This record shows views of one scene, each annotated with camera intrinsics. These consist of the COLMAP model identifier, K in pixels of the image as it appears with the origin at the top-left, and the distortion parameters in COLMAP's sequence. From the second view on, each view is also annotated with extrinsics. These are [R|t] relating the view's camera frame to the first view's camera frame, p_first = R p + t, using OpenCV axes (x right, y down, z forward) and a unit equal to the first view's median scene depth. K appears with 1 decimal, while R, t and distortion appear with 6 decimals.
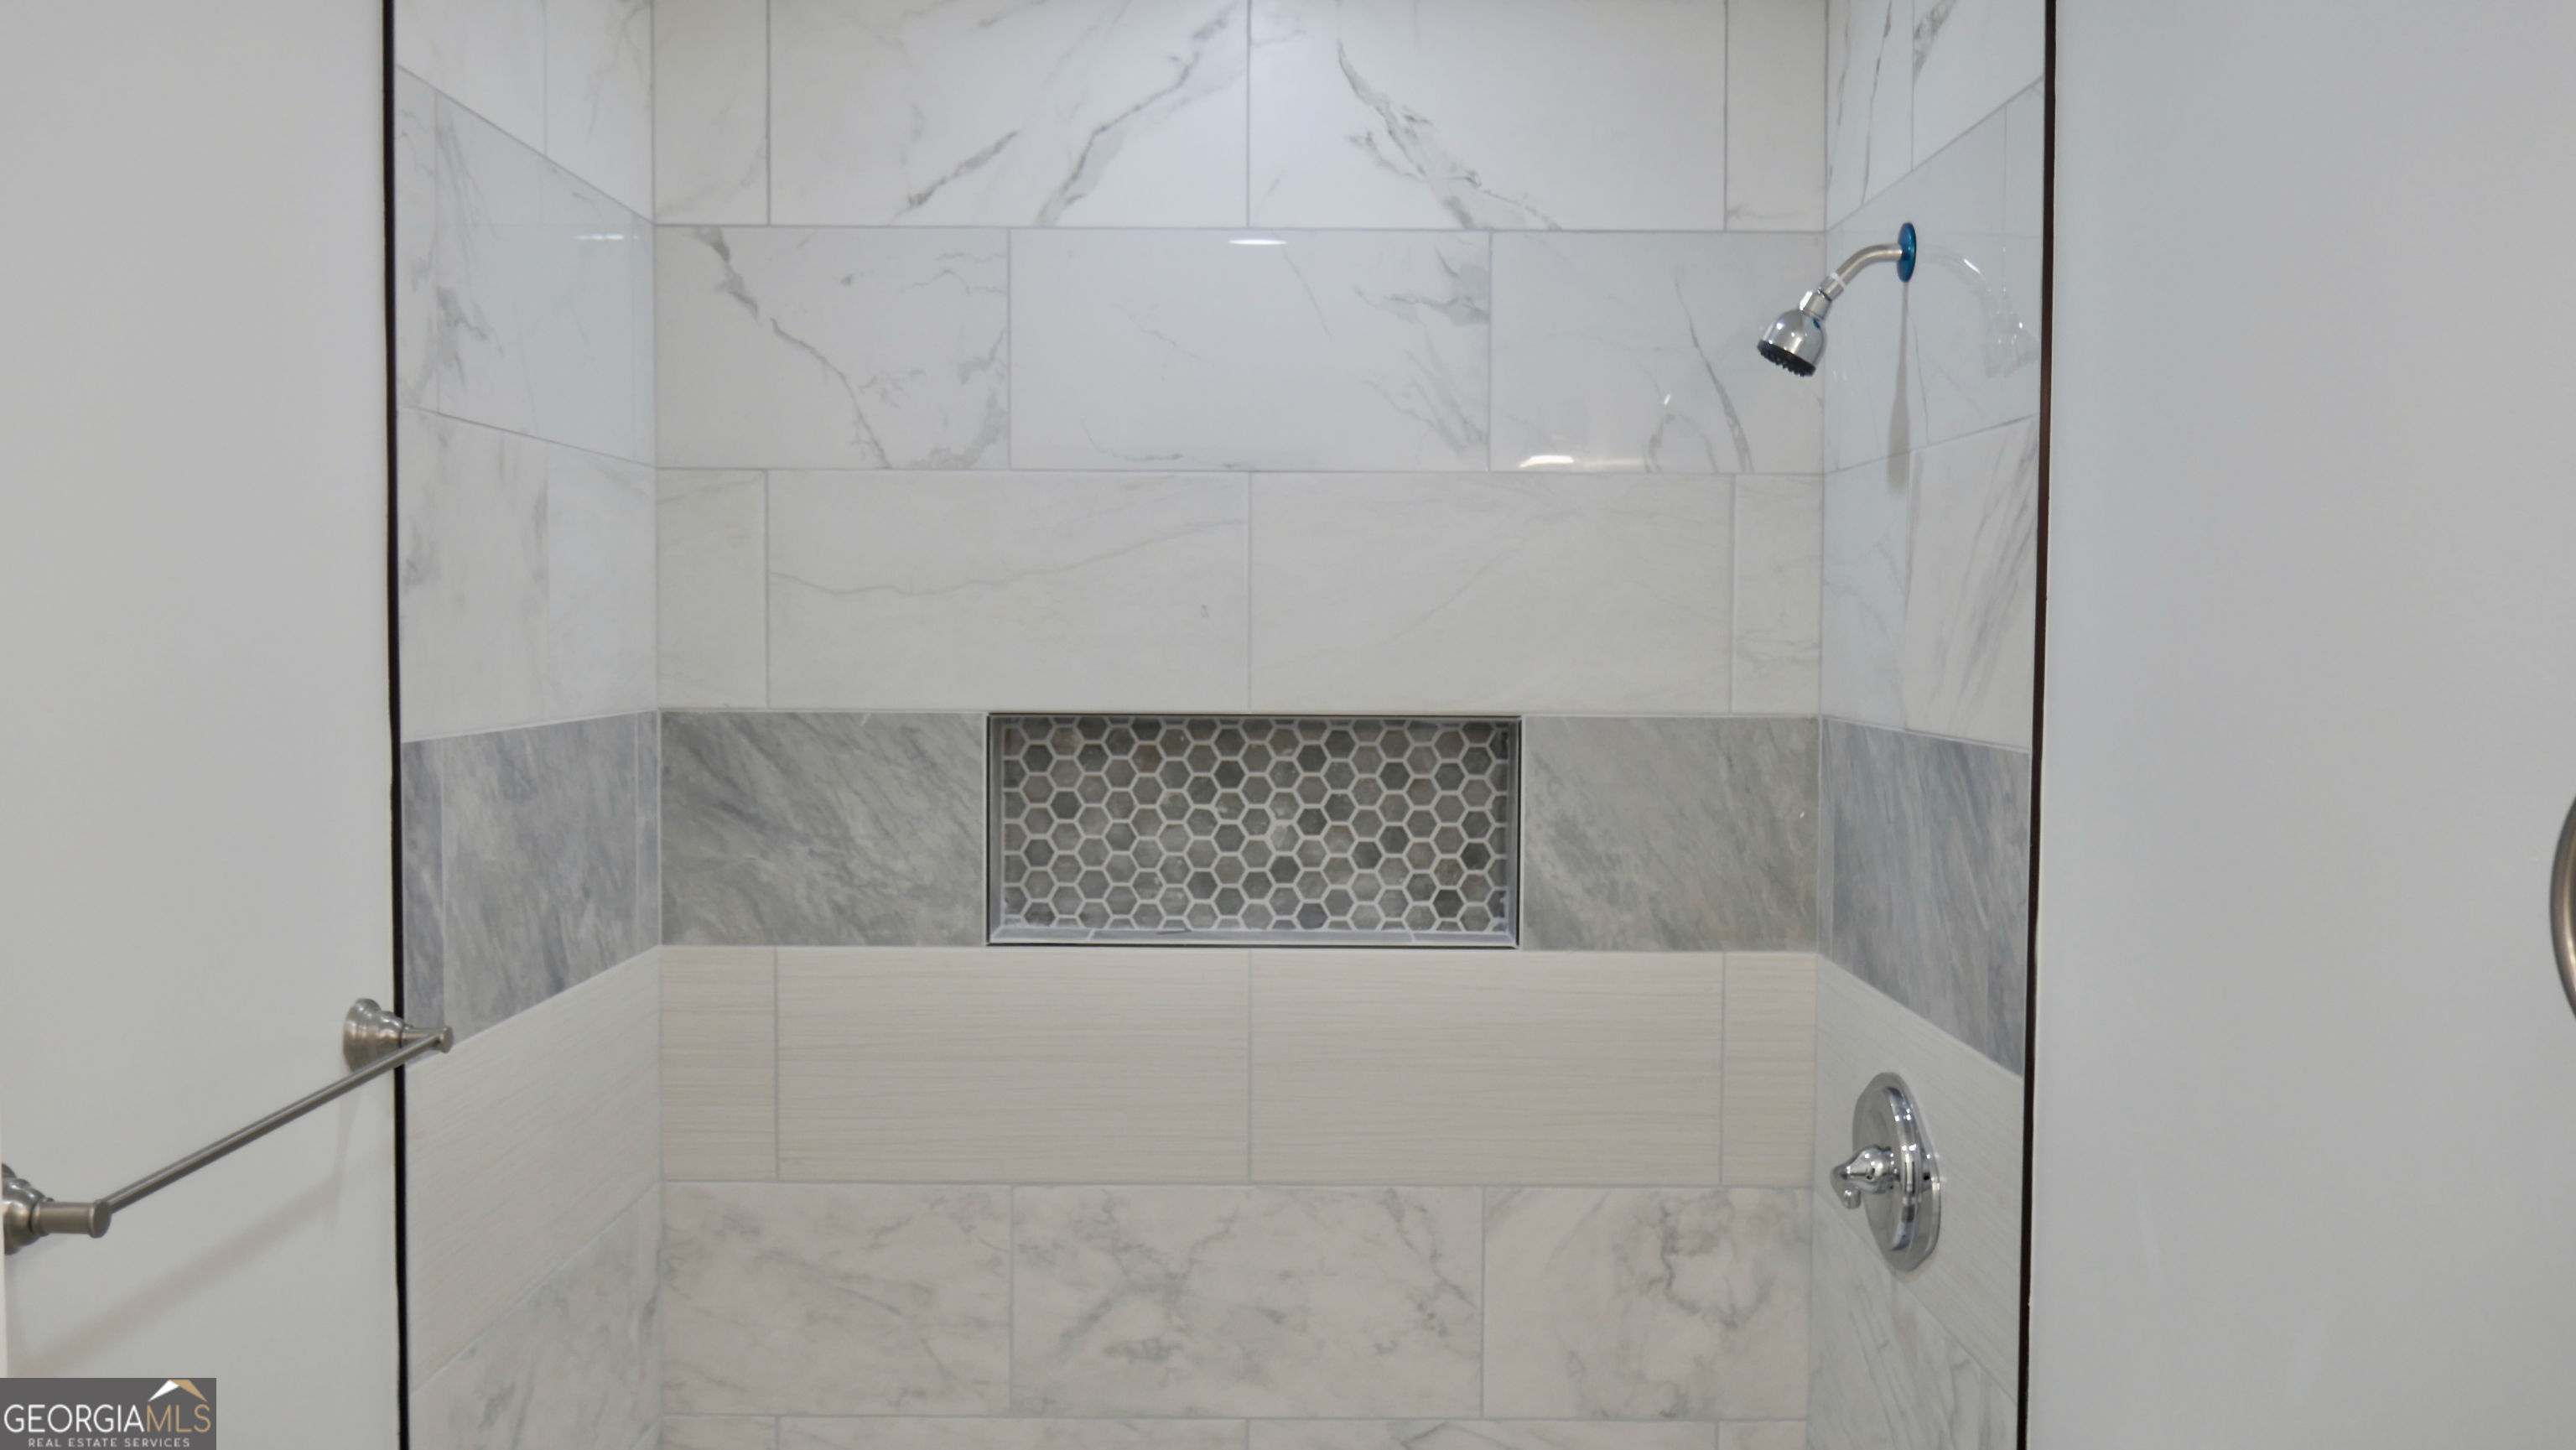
lens RADIAL K [[2180.8, 0, 1288.0], [0, 2180.8, 725.0], [0, 0, 1]] dist [-0.025061, 0.006223]
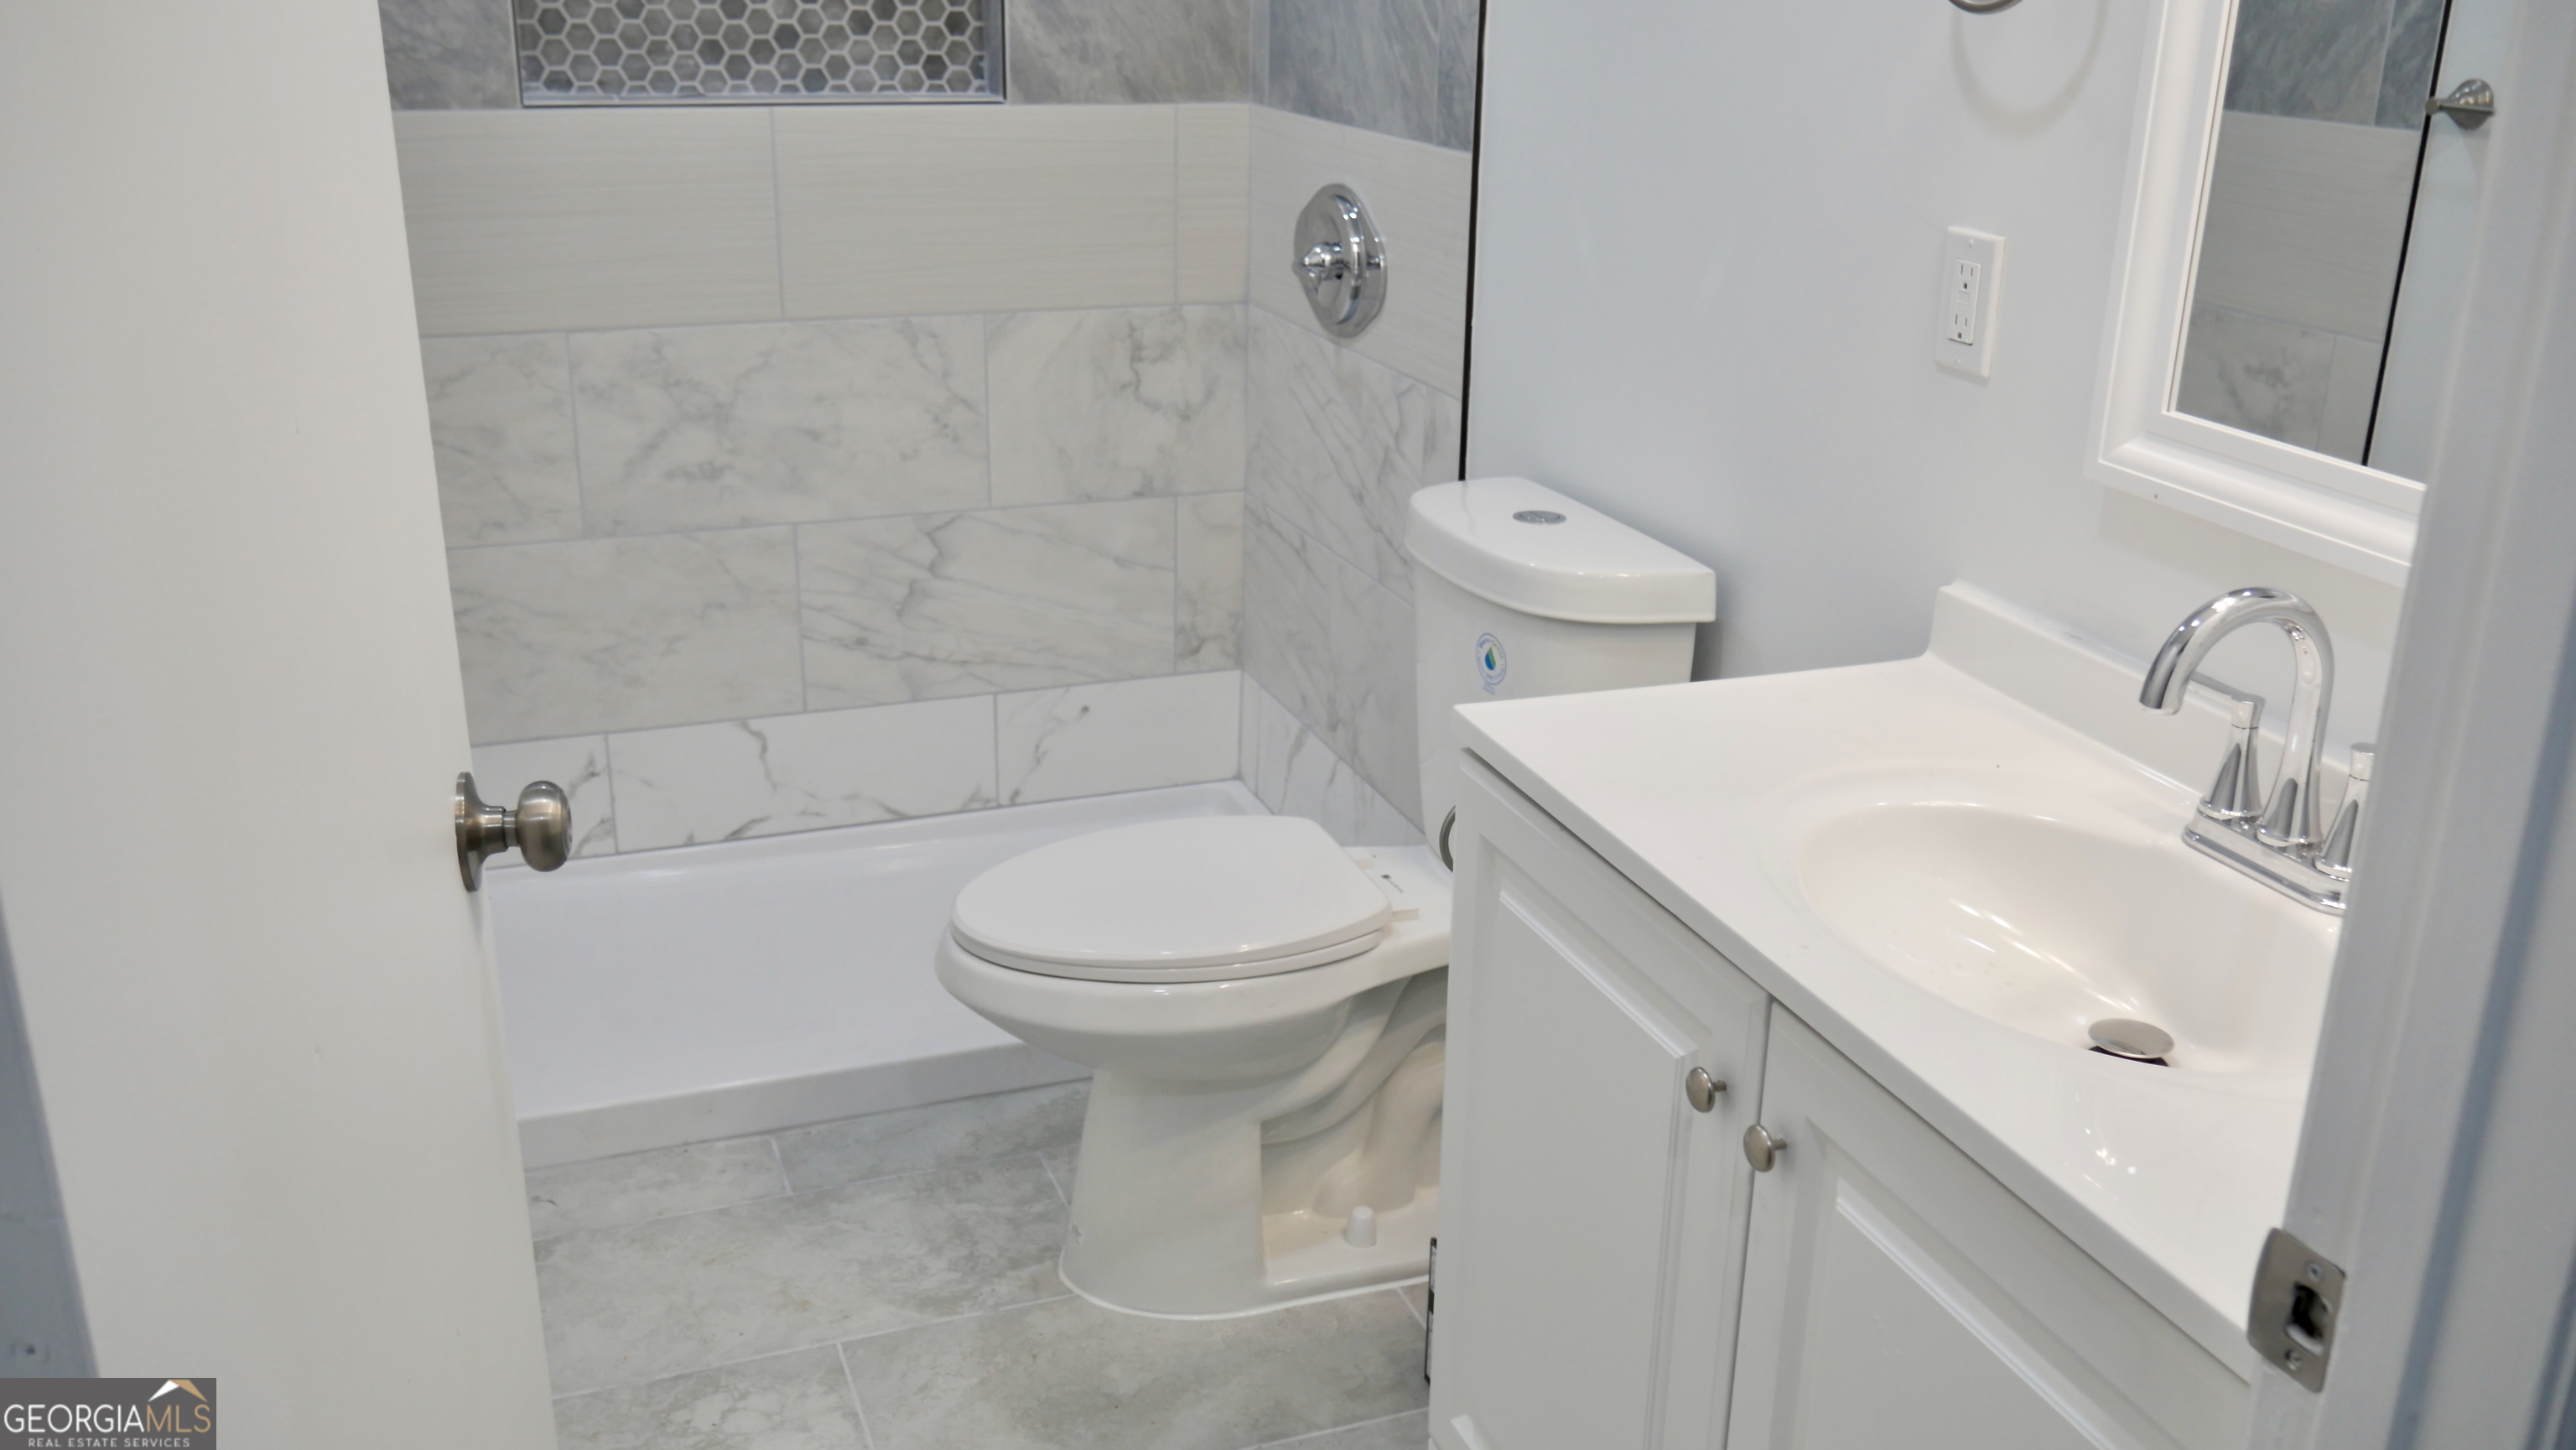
lens RADIAL K [[2180.8, 0, 1288.0], [0, 2180.8, 725.0], [0, 0, 1]] dist [-0.025061, 0.006223]
pose [[0.933740, -0.110154, 0.340582, -0.182068], [0.000443, 0.951828, 0.306633, 0.062676], [-0.357952, -0.286164, 0.888808, -0.168725]]
